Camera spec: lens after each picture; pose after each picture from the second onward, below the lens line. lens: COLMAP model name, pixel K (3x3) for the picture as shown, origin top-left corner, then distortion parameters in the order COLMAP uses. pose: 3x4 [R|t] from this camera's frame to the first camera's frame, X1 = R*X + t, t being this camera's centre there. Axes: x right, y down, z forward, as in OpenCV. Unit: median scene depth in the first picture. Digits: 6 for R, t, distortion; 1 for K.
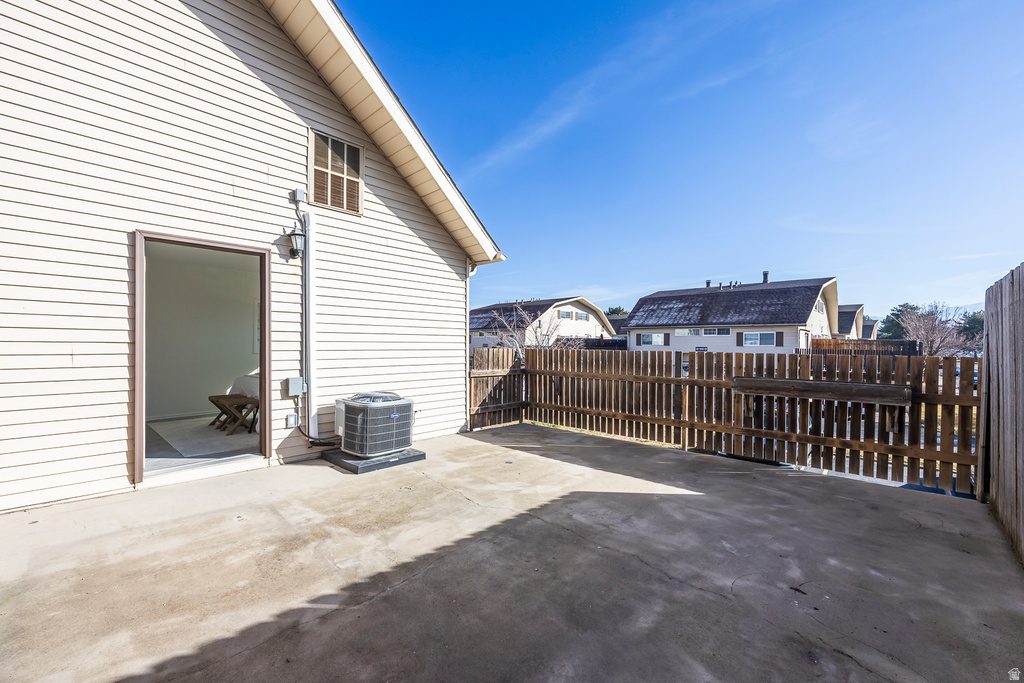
lens RADIAL K [[413.9, 0, 541.1], [0, 413.9, 345.4], [0, 0, 1]] dist [0.000565, 0.000126]
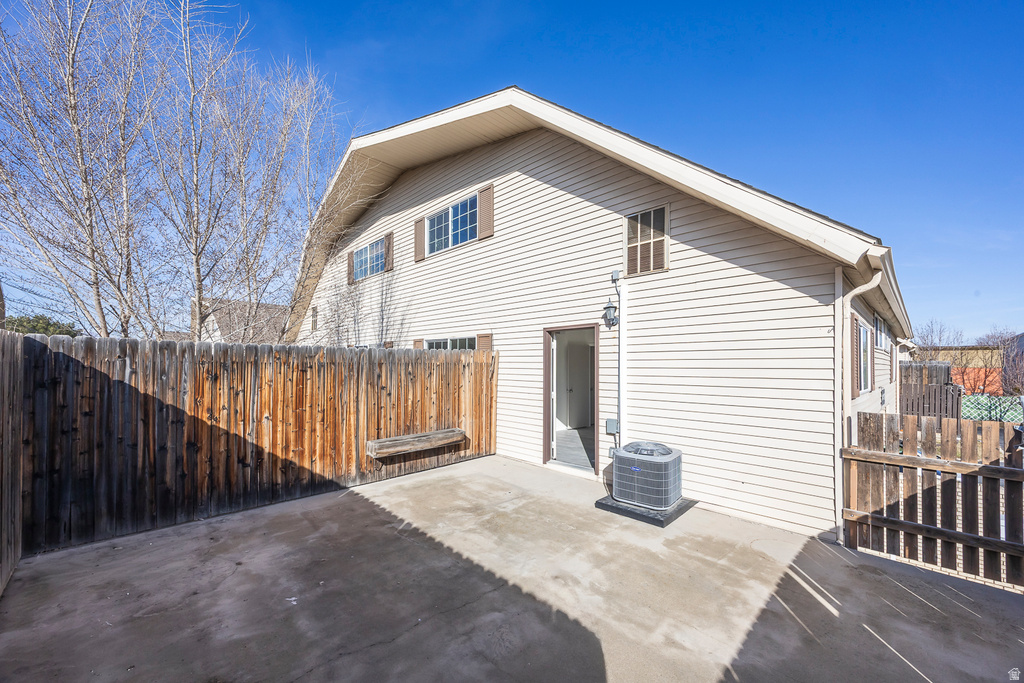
lens RADIAL K [[404.0, 0, 509.4], [0, 404.0, 363.6], [0, 0, 1]] dist [0.000184, 0.000217]
pose [[-0.088444, -0.009913, -0.996032, 0.913333], [-0.004737, 0.999943, -0.009531, -0.107352], [0.996070, 0.003876, -0.088486, 1.070777]]
